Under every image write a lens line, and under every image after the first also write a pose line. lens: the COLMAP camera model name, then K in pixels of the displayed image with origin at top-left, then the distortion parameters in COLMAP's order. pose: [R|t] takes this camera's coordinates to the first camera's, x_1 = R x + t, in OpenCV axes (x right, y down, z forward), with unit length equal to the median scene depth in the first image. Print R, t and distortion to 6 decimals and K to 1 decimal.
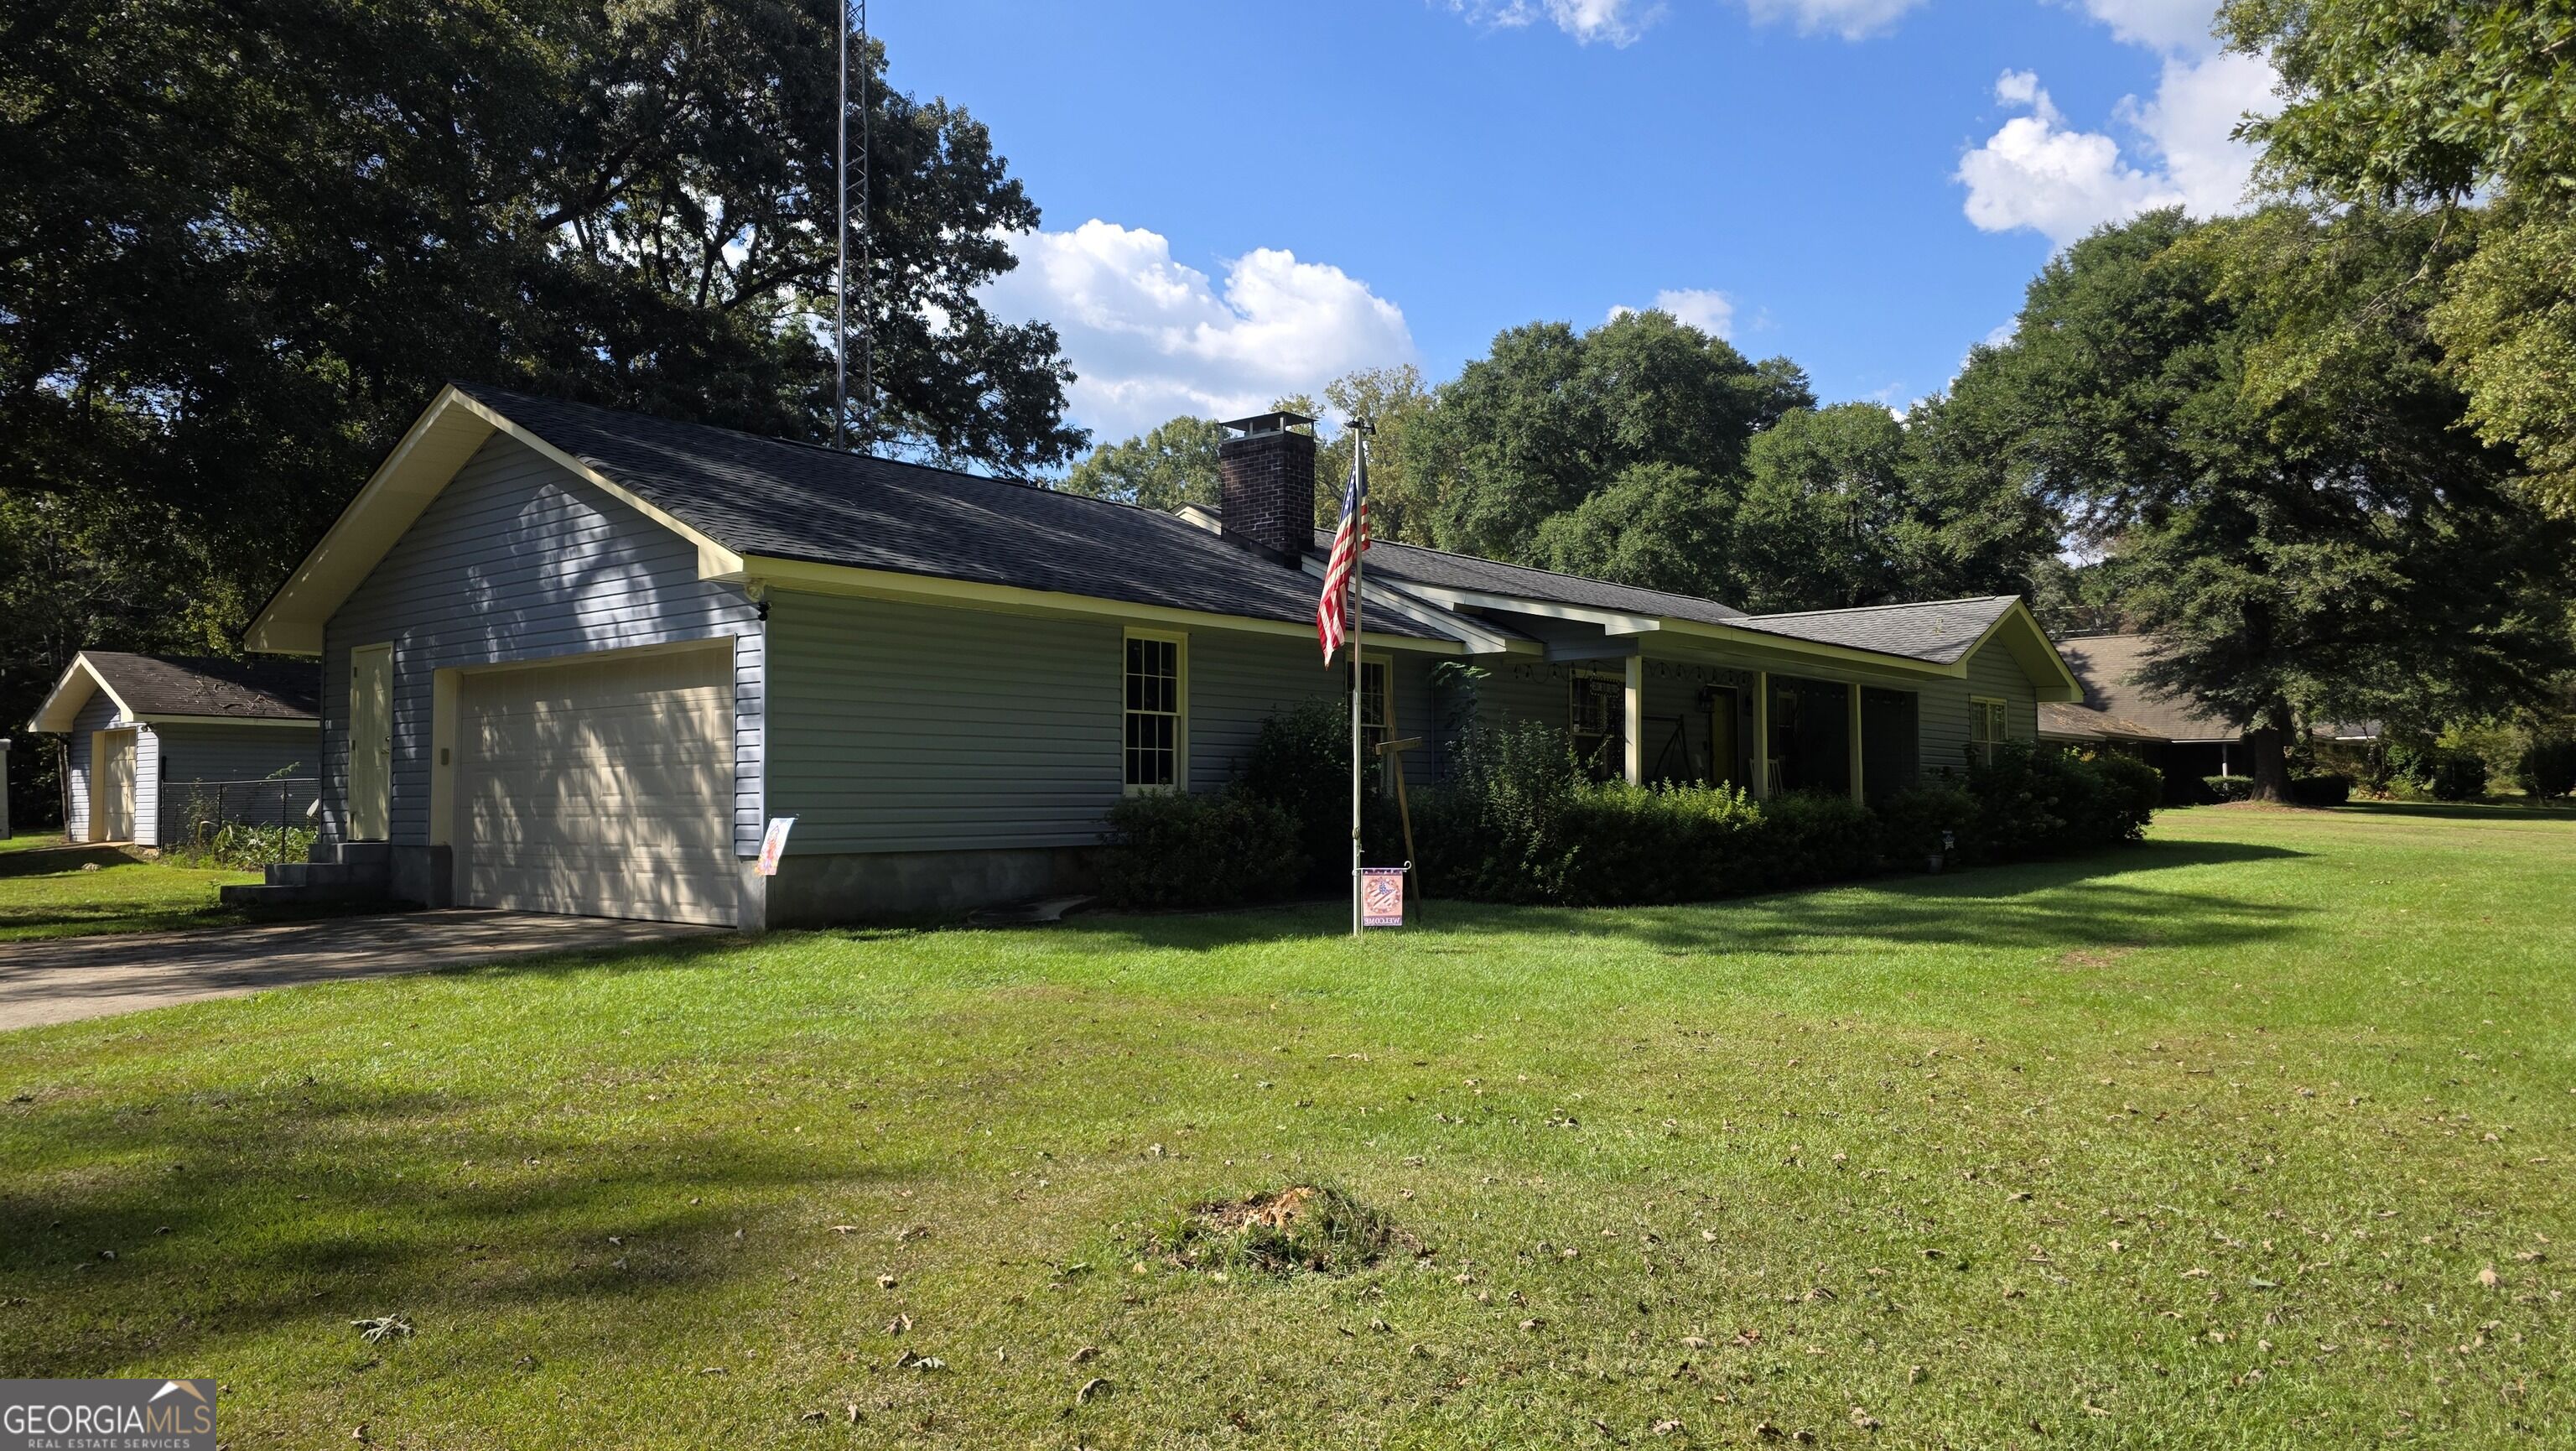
lens RADIAL K [[1686.0, 0, 1271.5], [0, 1686.0, 724.1], [0, 0, 1]] dist [0.001597, -0.000261]
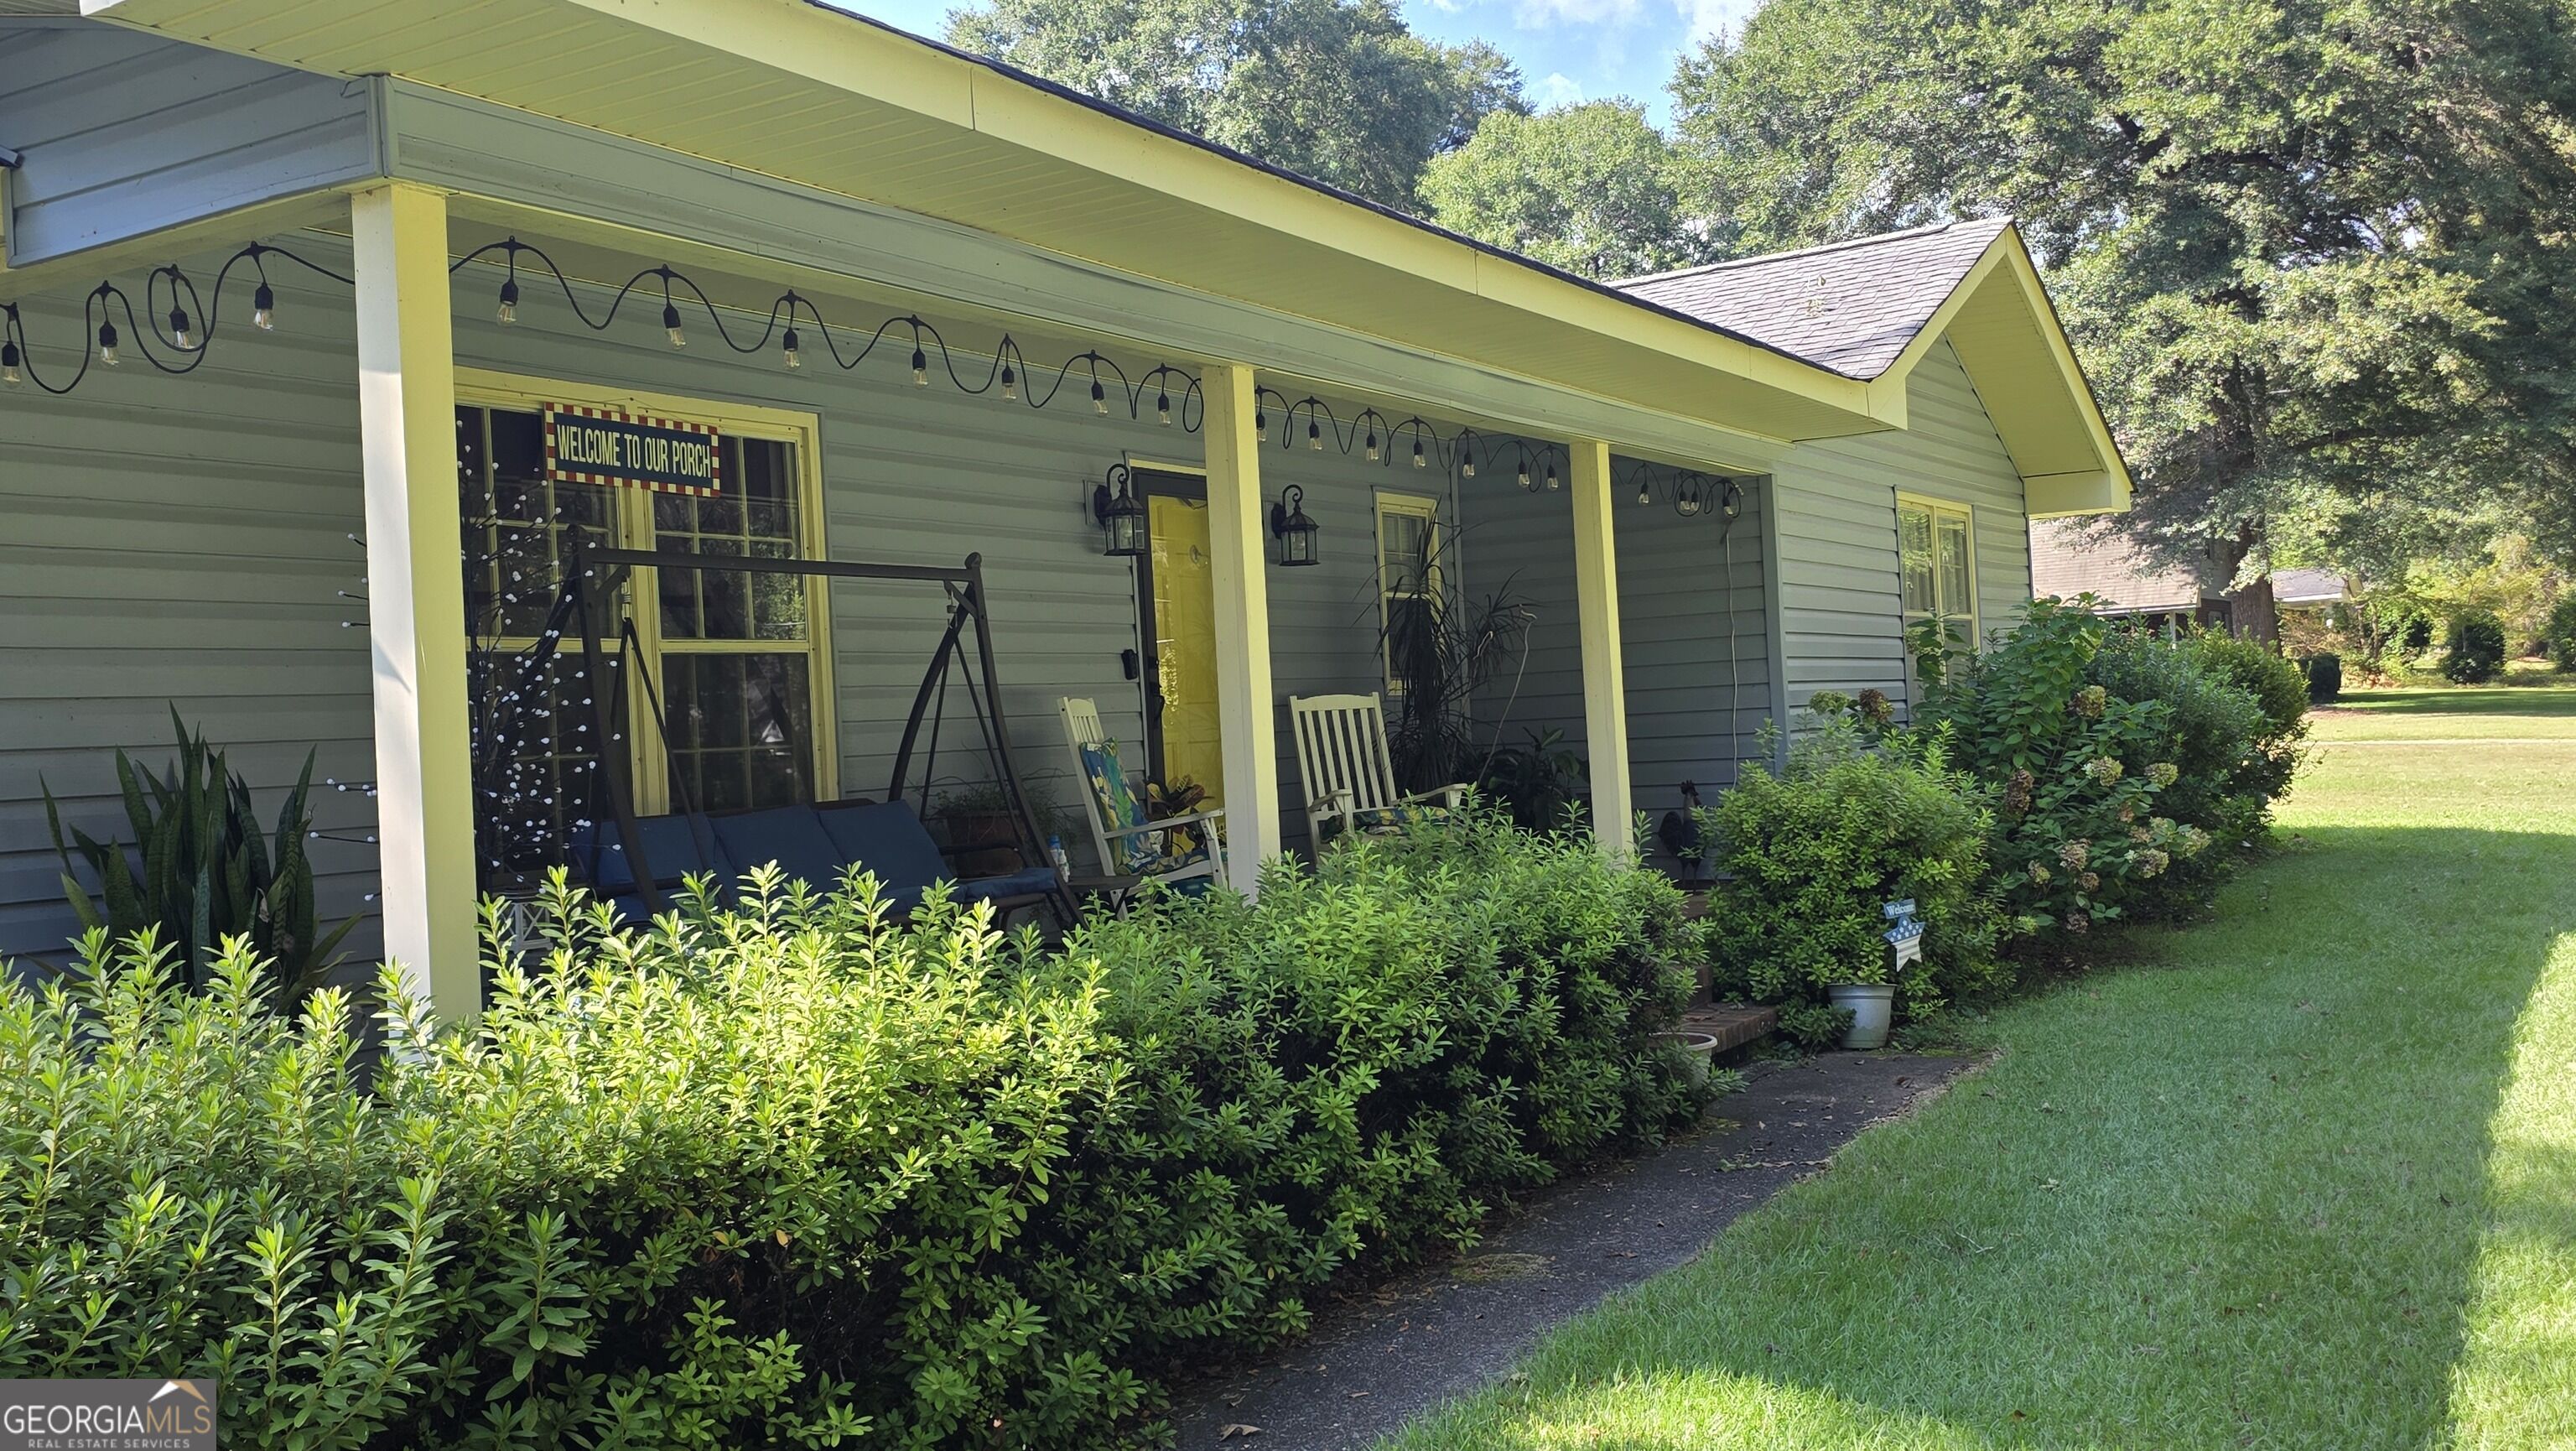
lens RADIAL K [[2340.0, 0, 1292.8], [0, 2340.0, 729.3], [0, 0, 1]] dist [0.024294, 0.003331]
pose [[0.979541, -0.053381, 0.194036, 0.087523], [0.046023, 0.998047, 0.042238, 0.003478], [-0.195912, -0.032443, 0.980085, 0.249822]]
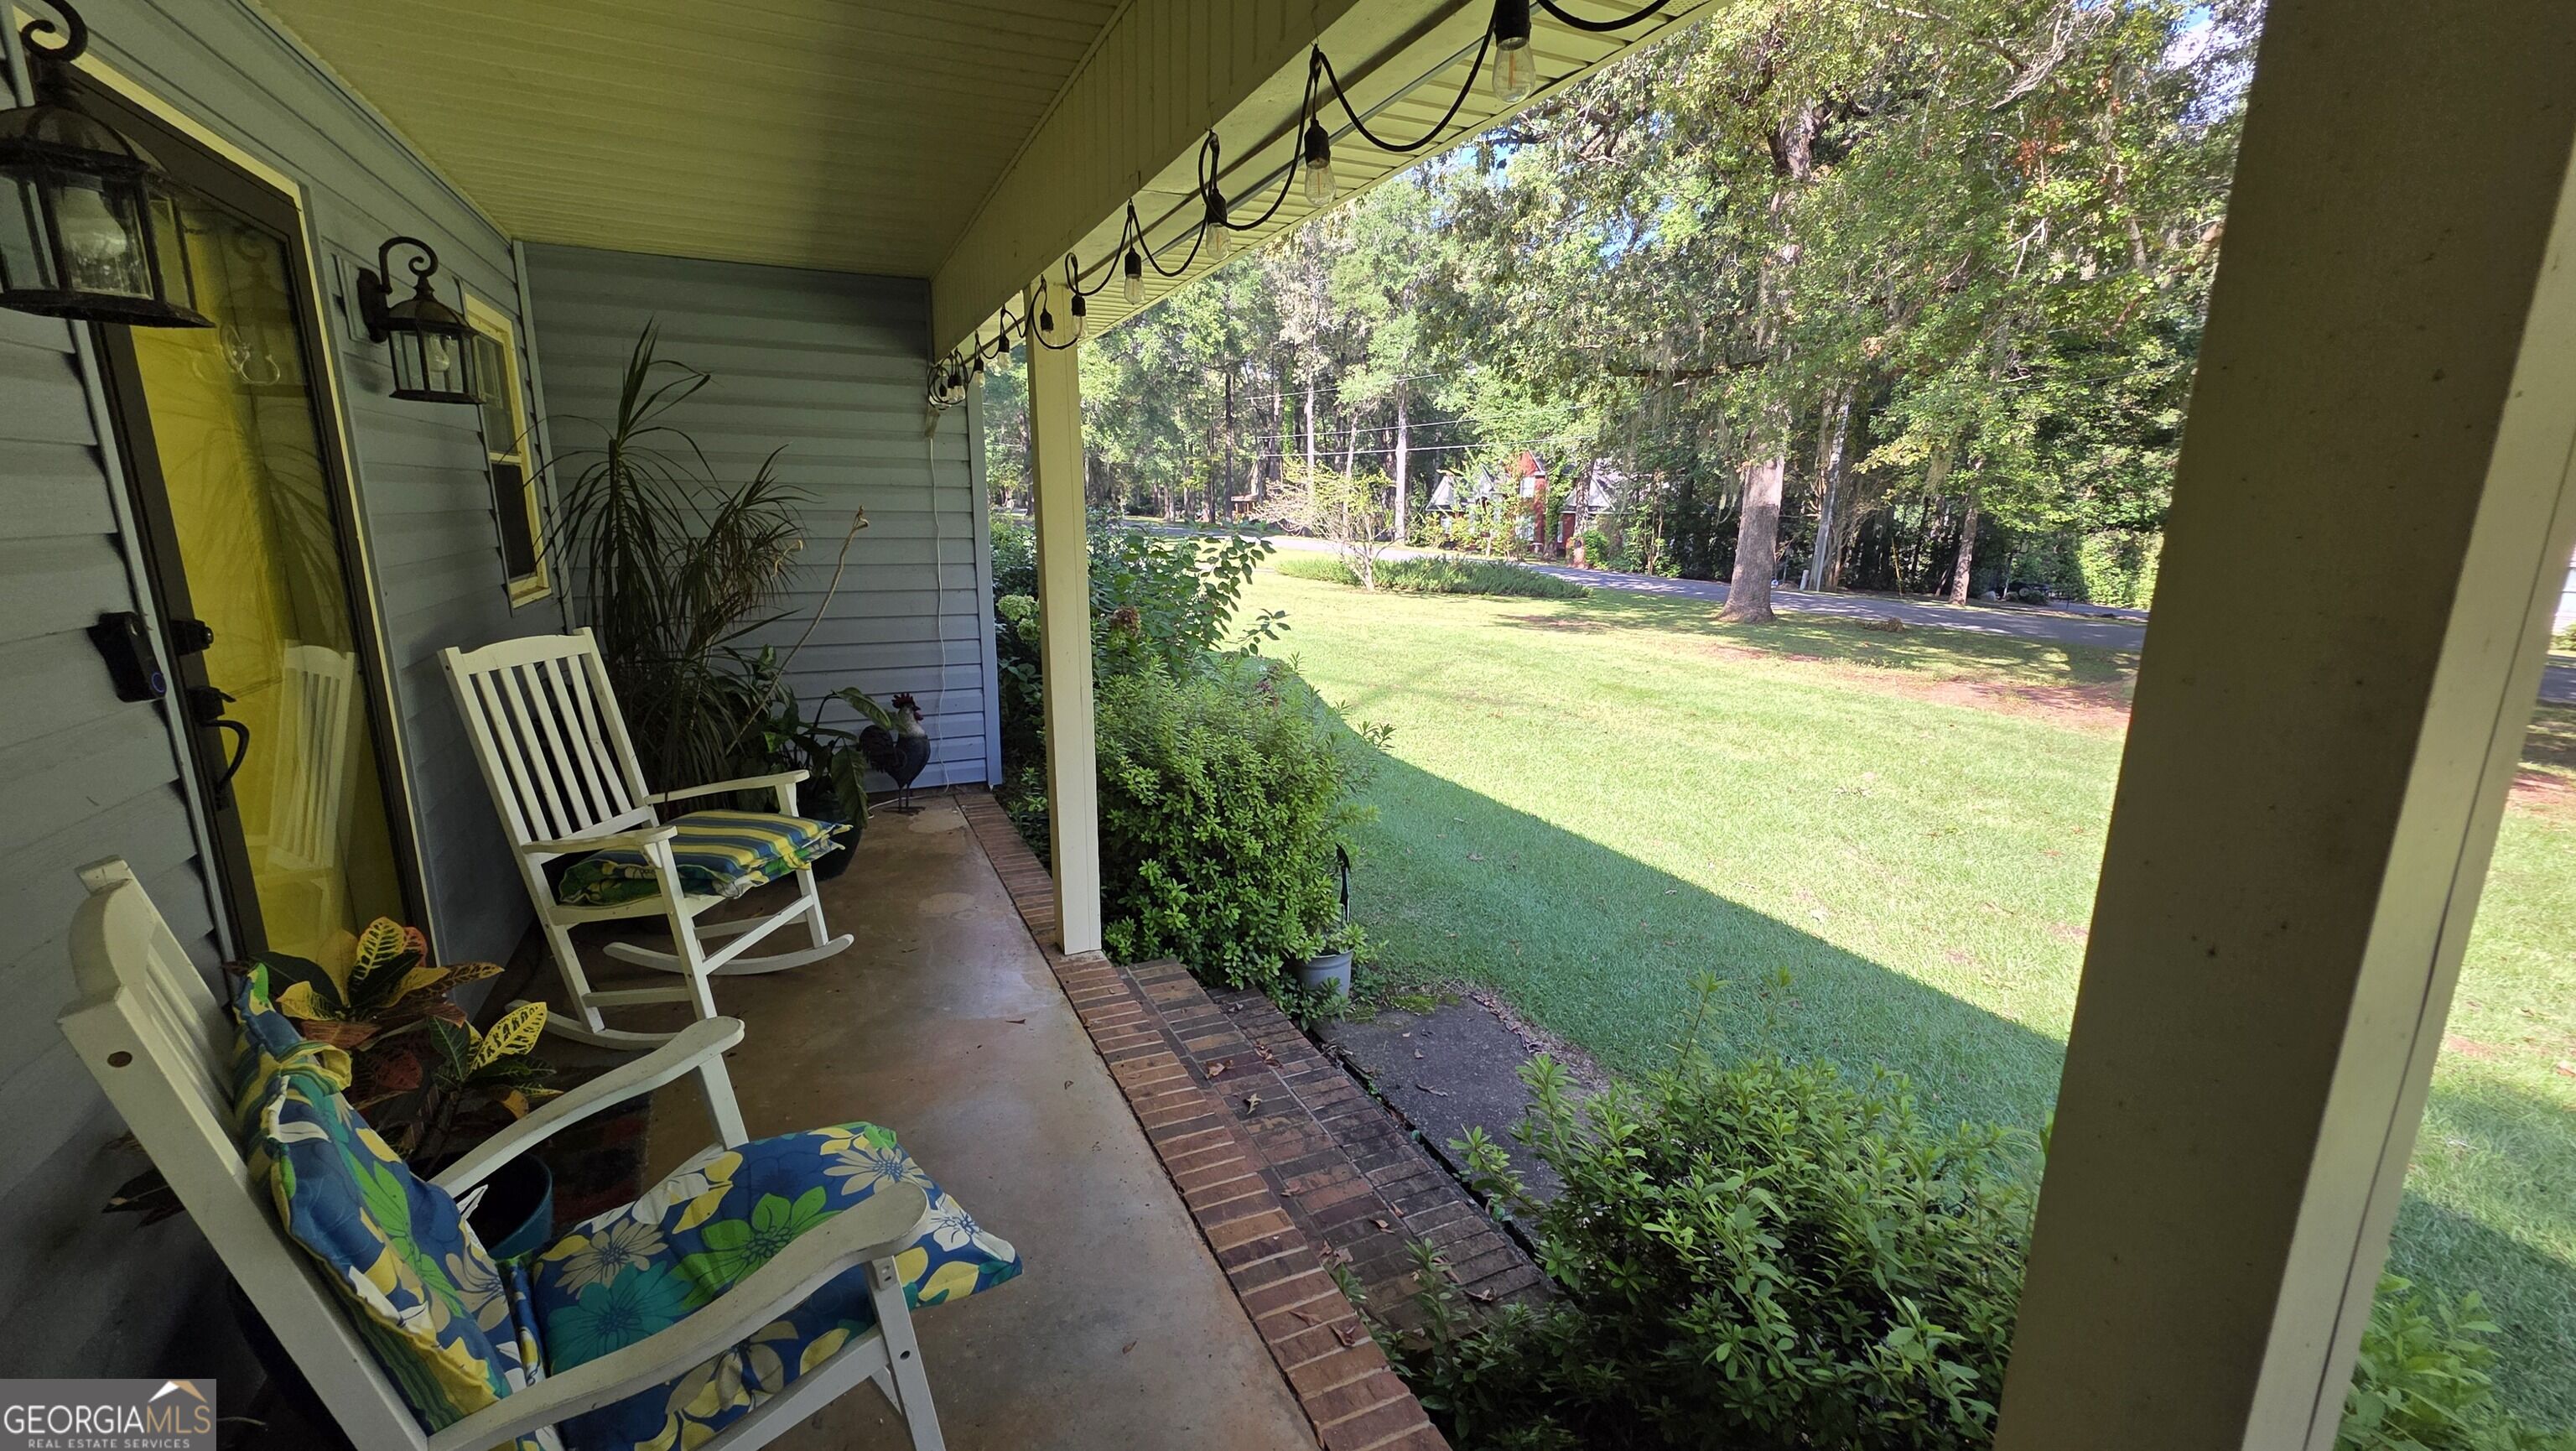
lens RADIAL K [[1019.9, 0, 1281.0], [0, 1019.9, 727.8], [0, 0, 1]] dist [-0.000731, -0.000020]
pose [[0.391526, -0.196357, 0.898972, 0.096669], [-0.052203, 0.970653, 0.234750, -0.000087], [-0.918685, -0.138840, 0.369786, 0.374778]]
